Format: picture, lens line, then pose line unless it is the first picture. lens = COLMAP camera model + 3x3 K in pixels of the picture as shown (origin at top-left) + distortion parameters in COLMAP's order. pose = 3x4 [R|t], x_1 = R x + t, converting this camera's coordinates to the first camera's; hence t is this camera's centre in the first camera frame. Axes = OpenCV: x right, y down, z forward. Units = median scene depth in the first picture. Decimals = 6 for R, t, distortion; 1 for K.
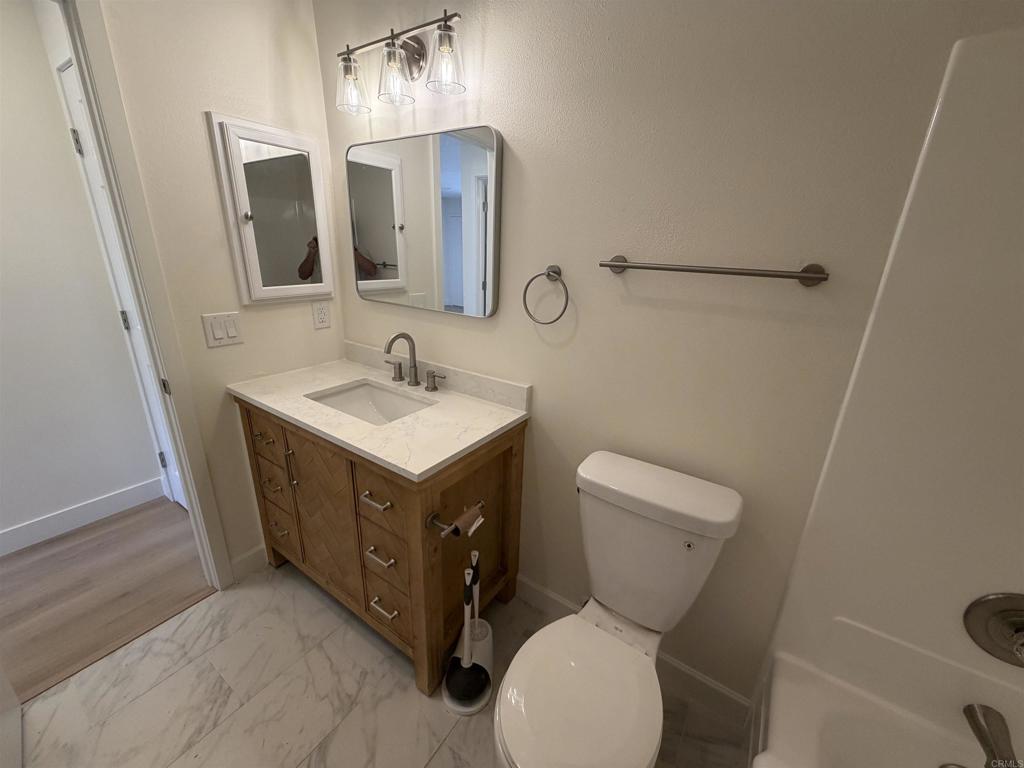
lens RADIAL K [[408.0, 0, 509.1], [0, 408.0, 384.6], [0, 0, 1]] dist [-0.000063, 0.000020]
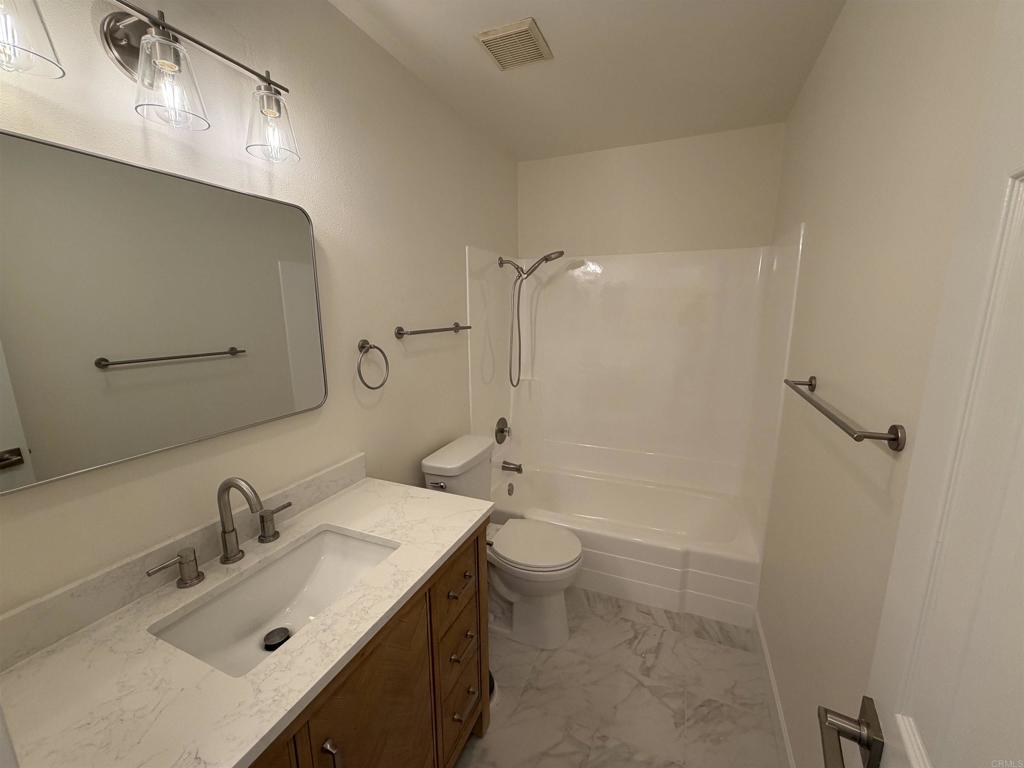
lens RADIAL K [[408.0, 0, 509.1], [0, 408.0, 384.6], [0, 0, 1]] dist [-0.000063, 0.000020]
pose [[-0.191083, -0.215988, 0.957516, -1.043019], [0.316088, 0.909988, 0.268346, -0.335455], [-0.929288, 0.353935, -0.105612, 0.732384]]
